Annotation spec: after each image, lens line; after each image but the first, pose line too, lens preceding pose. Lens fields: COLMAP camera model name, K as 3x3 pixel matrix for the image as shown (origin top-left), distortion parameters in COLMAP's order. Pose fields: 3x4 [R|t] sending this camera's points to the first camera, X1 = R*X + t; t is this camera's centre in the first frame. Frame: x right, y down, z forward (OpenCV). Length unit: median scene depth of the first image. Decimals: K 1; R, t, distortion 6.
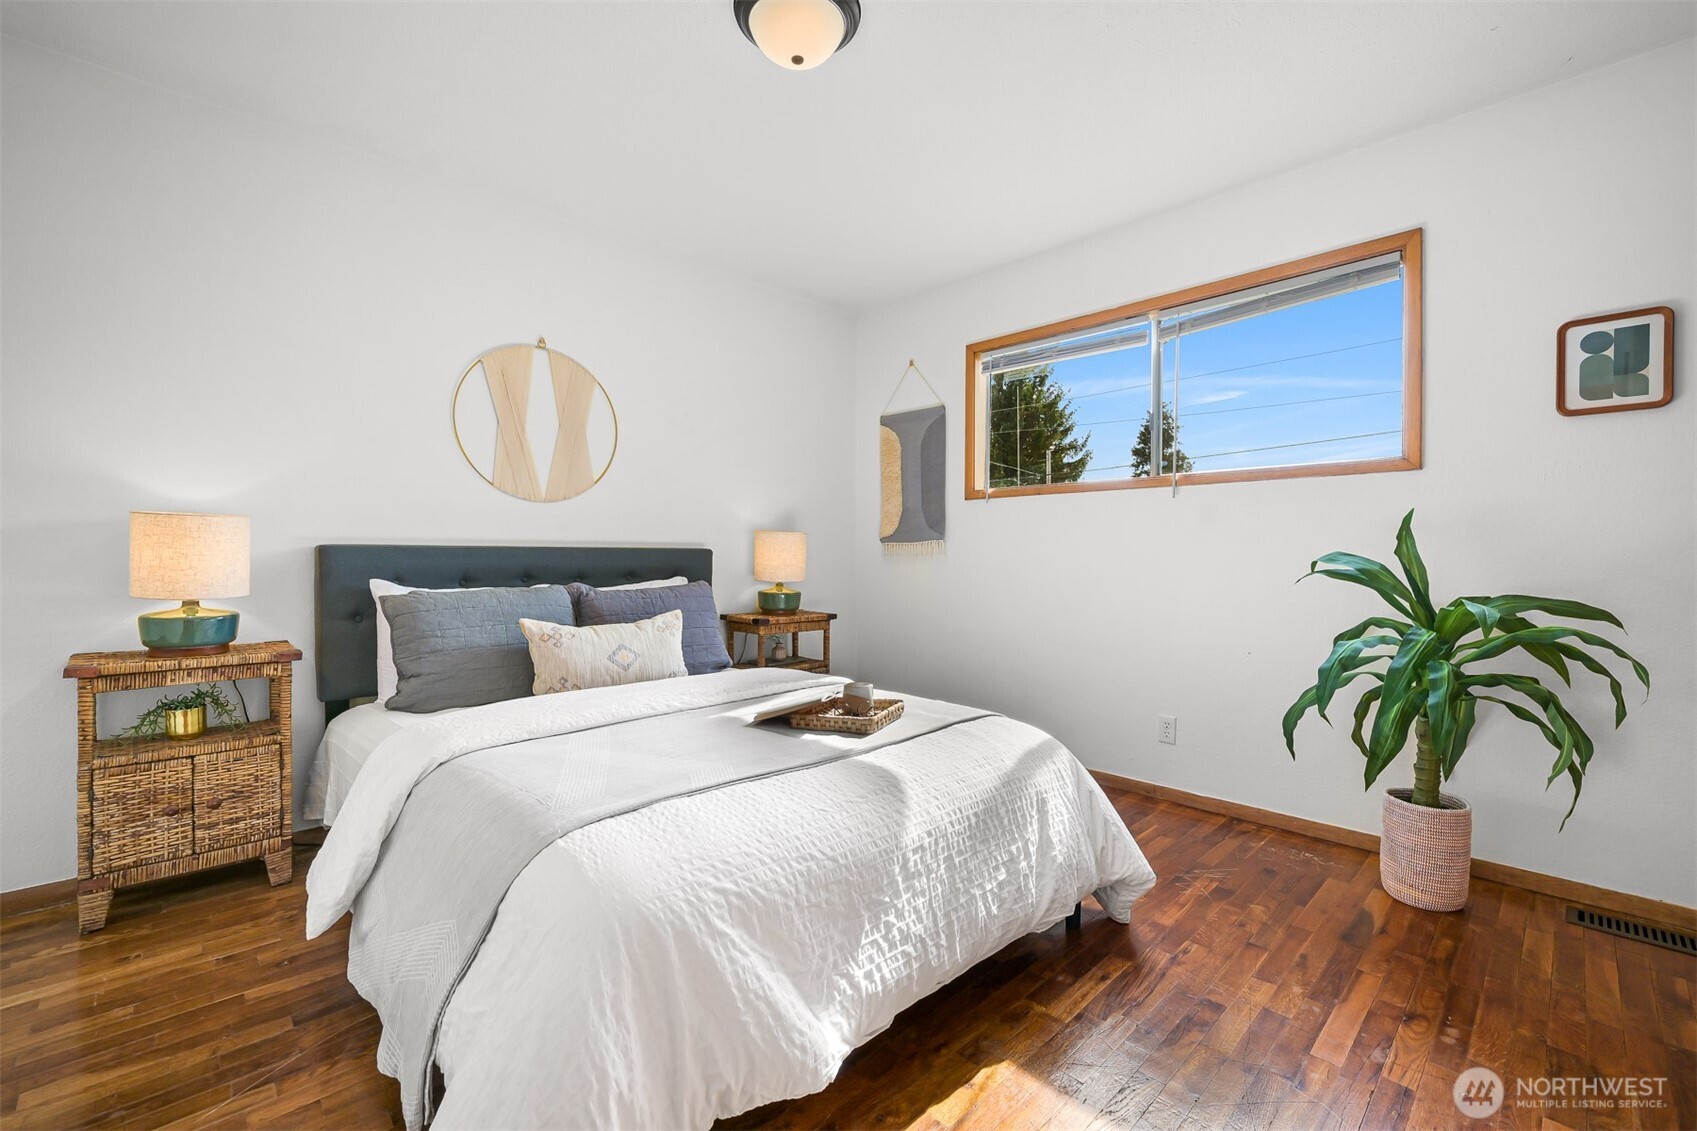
lens RADIAL K [[711.8, 0, 848.5], [0, 711.8, 565.5], [0, 0, 1]] dist [-0.000429, -0.000148]
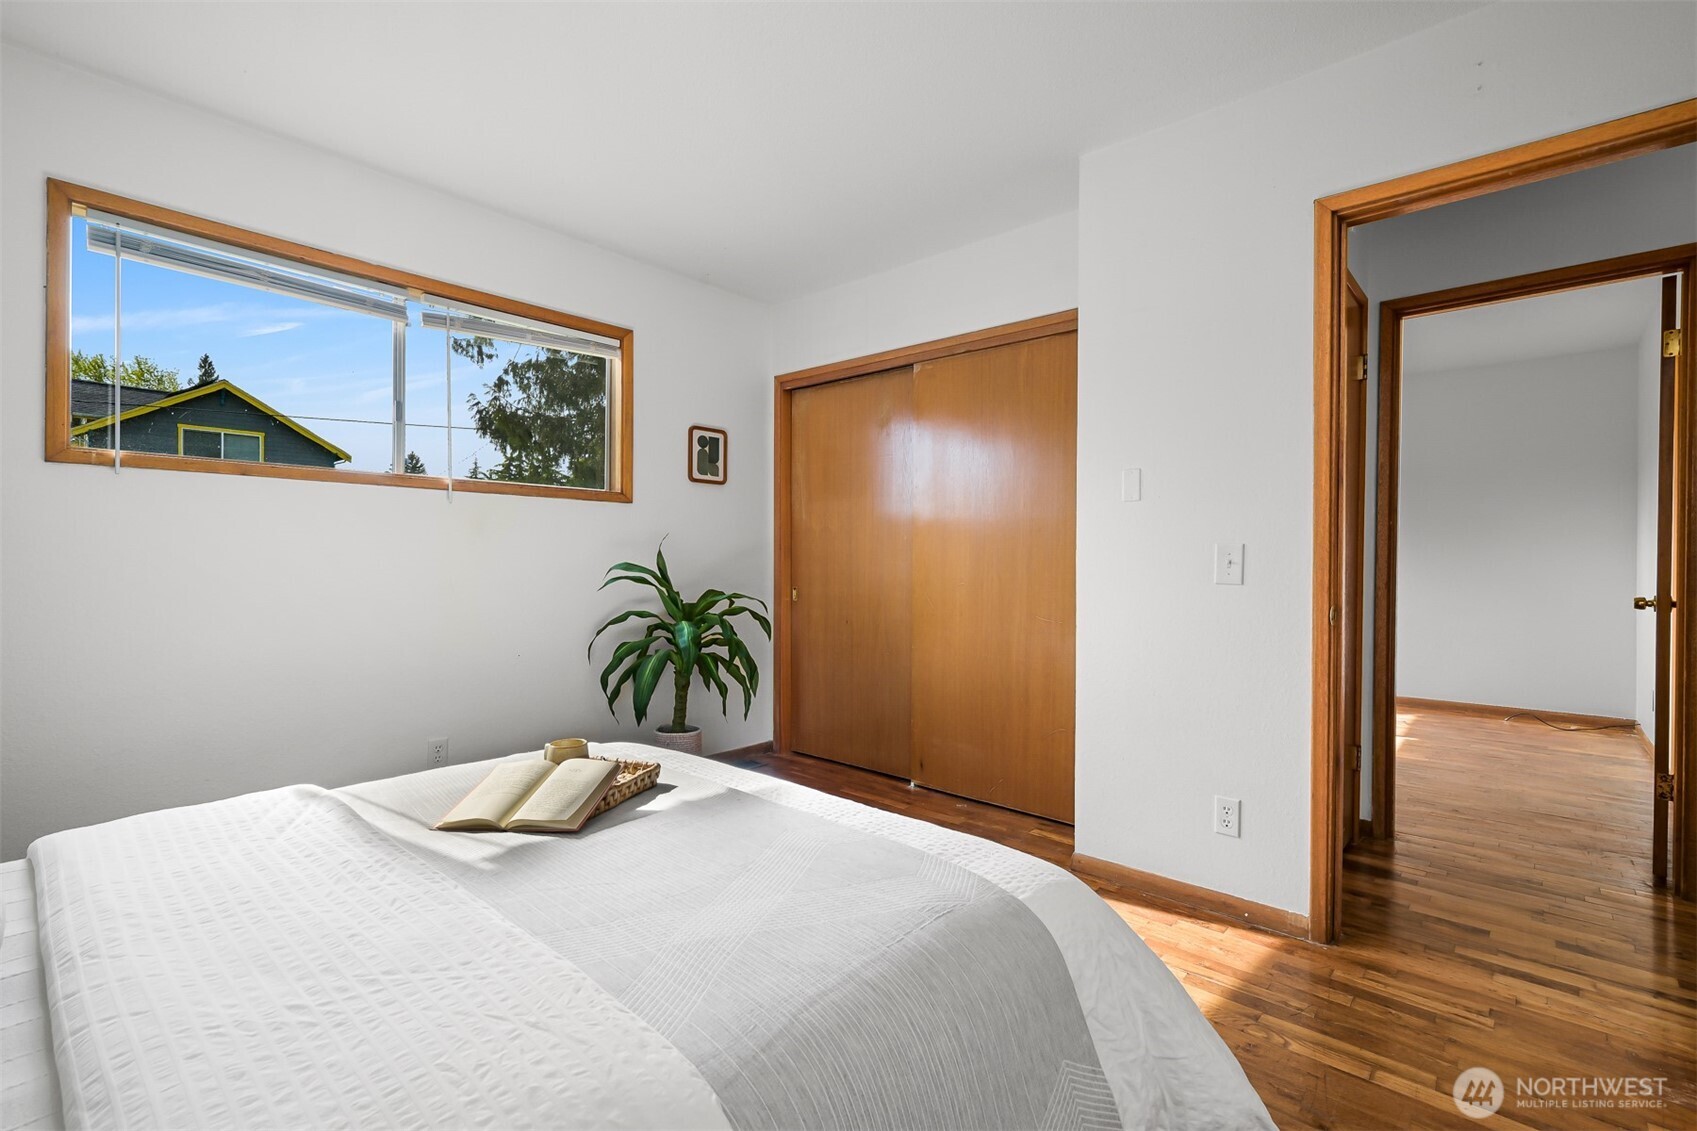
lens RADIAL K [[768.7, 0, 828.7], [0, 768.7, 568.9], [0, 0, 1]] dist [0.000896, 0.000354]
pose [[-0.052963, -0.006147, 0.998578, -0.805242], [0.010049, 0.999927, 0.006688, -0.014335], [-0.998546, 0.010389, -0.052898, 0.776895]]
